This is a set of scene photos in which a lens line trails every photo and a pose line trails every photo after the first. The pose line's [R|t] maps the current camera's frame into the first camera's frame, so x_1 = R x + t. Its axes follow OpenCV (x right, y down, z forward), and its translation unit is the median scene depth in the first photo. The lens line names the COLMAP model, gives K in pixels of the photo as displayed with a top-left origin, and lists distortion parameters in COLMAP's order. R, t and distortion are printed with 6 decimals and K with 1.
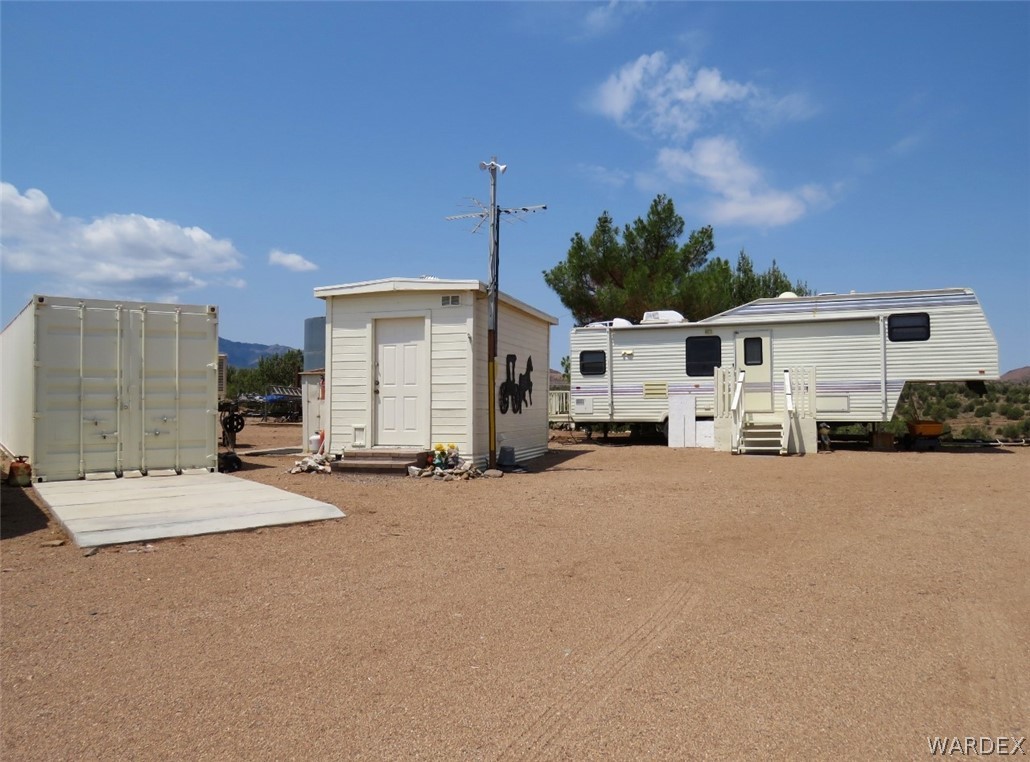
lens RADIAL K [[793.4, 0, 515.0], [0, 793.4, 381.0], [0, 0, 1]] dist [-0.002489, -0.004784]
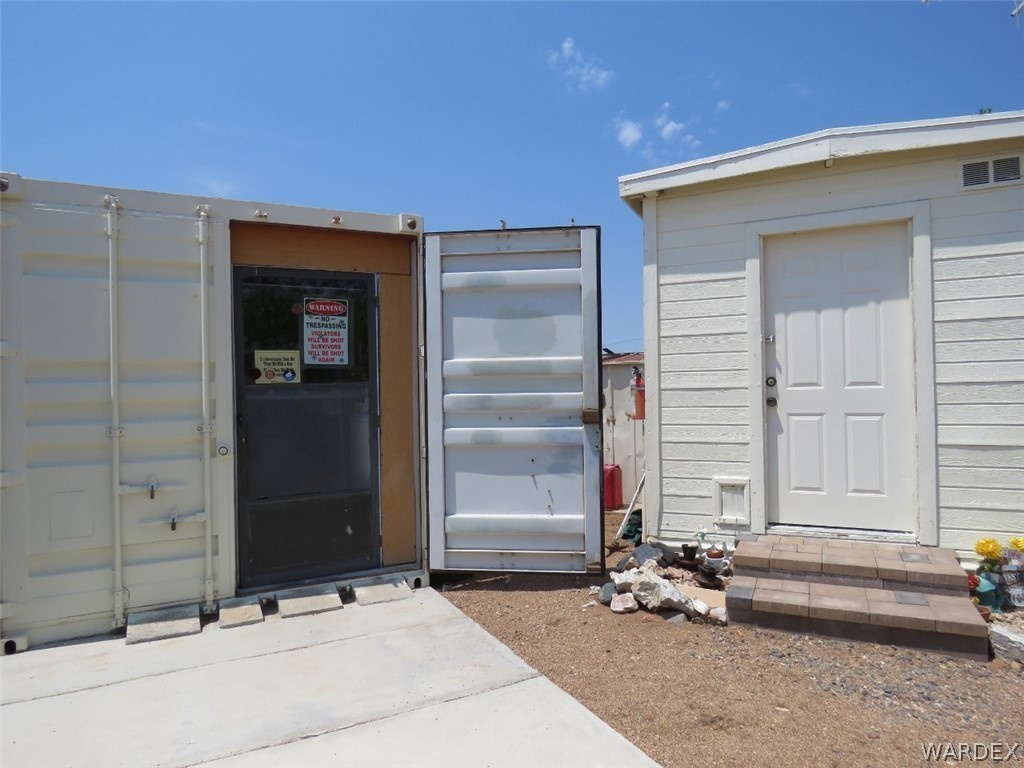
lens RADIAL K [[649.3, 0, 512.0], [0, 649.3, 384.0], [0, 0, 1]] dist [-0.009568, 0.000071]
pose [[0.988238, -0.014117, -0.152273, -0.195332], [0.017024, 0.999697, 0.017800, -0.003929], [0.151976, -0.020183, 0.988178, 0.465595]]
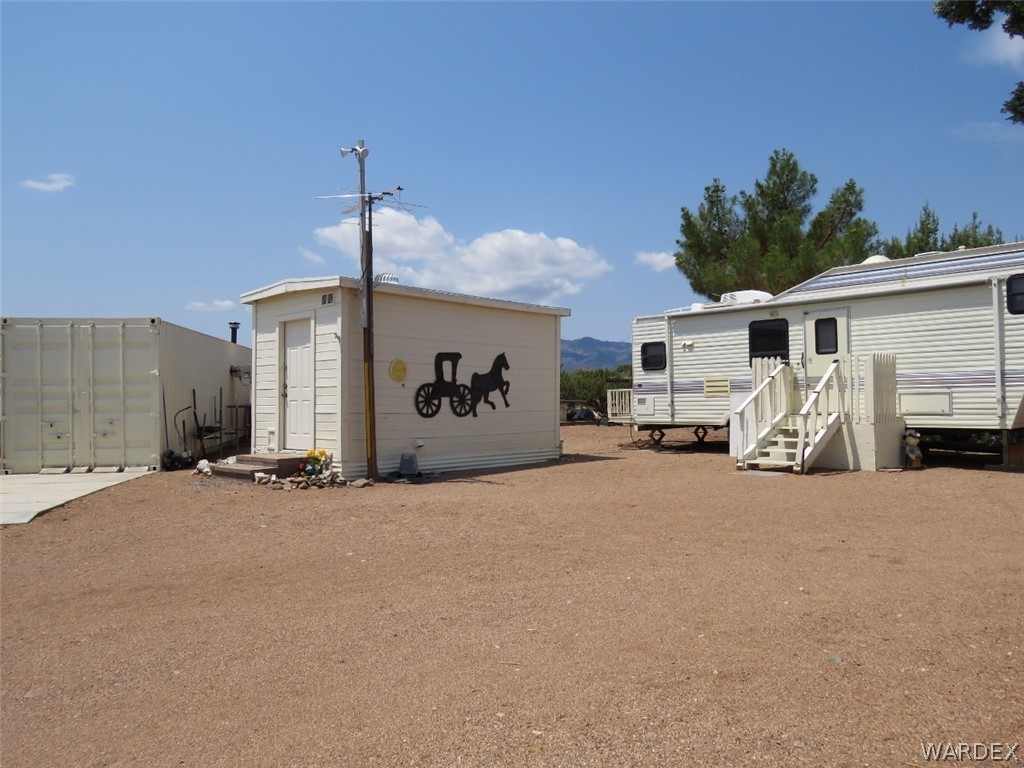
lens RADIAL K [[777.7, 0, 512.0], [0, 777.7, 384.0], [0, 0, 1]] dist [0.000500, 0.000519]
pose [[0.894897, -0.013378, -0.446071, 0.384780], [0.018359, 0.999808, 0.006847, -0.001457], [0.445894, -0.014316, 0.894971, 0.189781]]
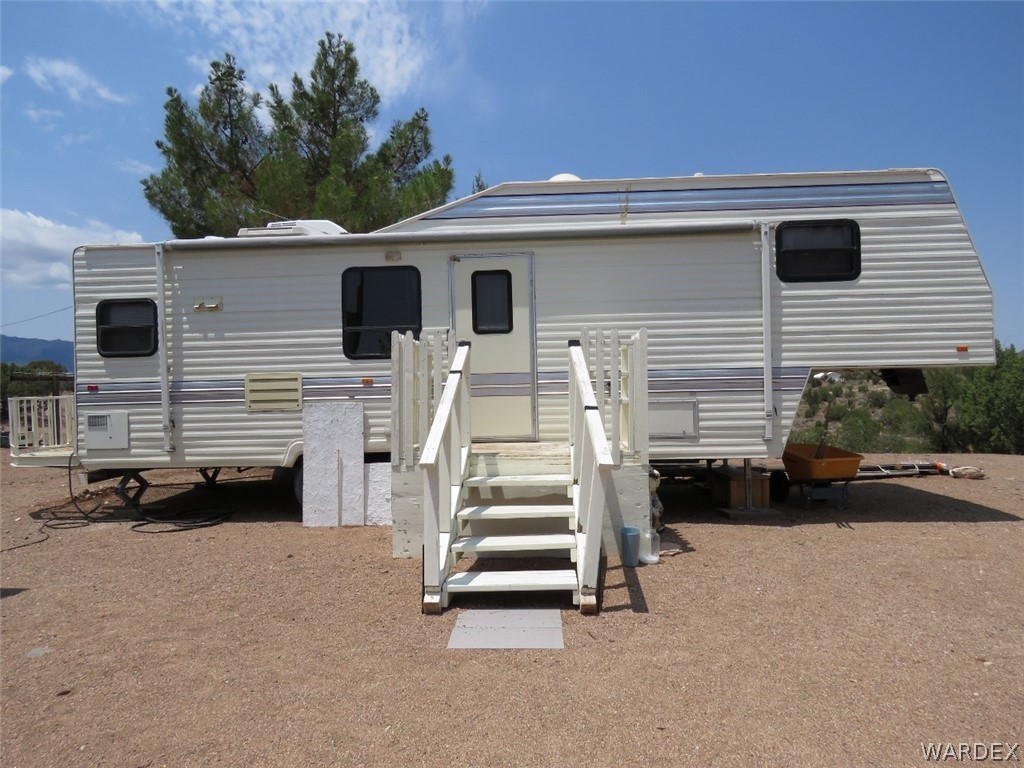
lens RADIAL K [[649.3, 0, 512.0], [0, 649.3, 384.0], [0, 0, 1]] dist [-0.009568, 0.000071]
pose [[0.950765, -0.009630, 0.309763, 0.210513], [0.003795, 0.999804, 0.019435, 0.000763], [-0.309889, -0.017302, 0.950615, 0.692473]]
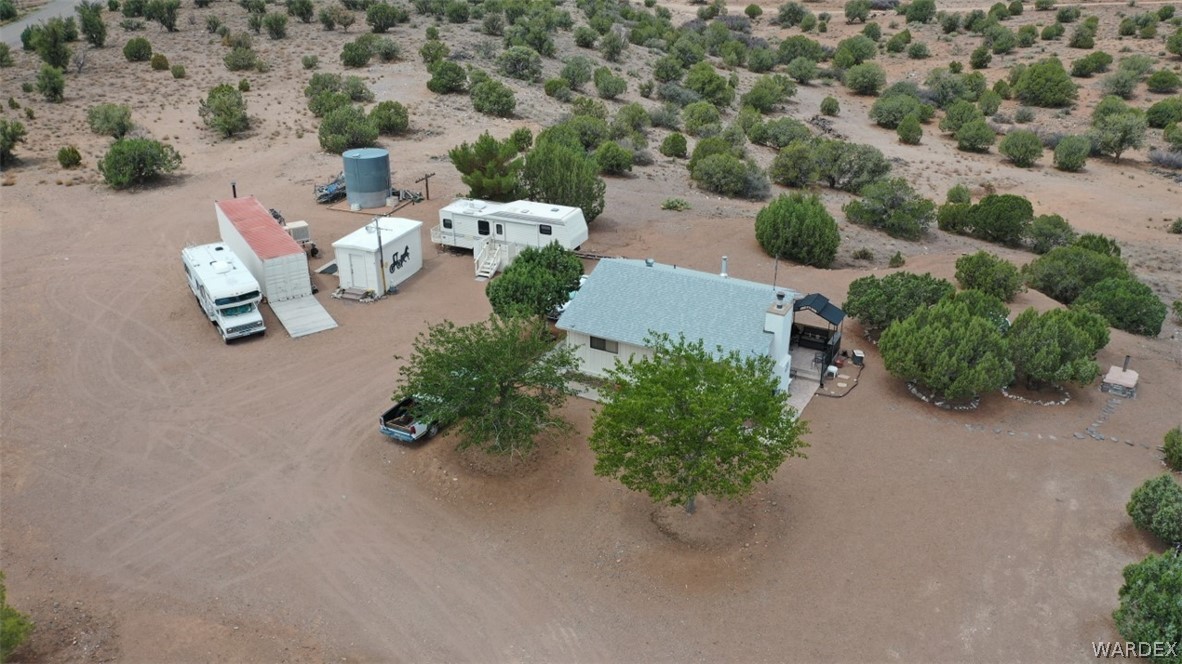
lens RADIAL K [[964.7, 0, 591.0], [0, 964.7, 332.0], [0, 0, 1]] dist [0.086915, 0.000035]
pose [[0.996597, 0.033942, -0.075116, 0.921805], [0.003775, 0.891534, 0.452938, -1.286925], [0.082342, -0.451680, 0.888372, -2.178449]]
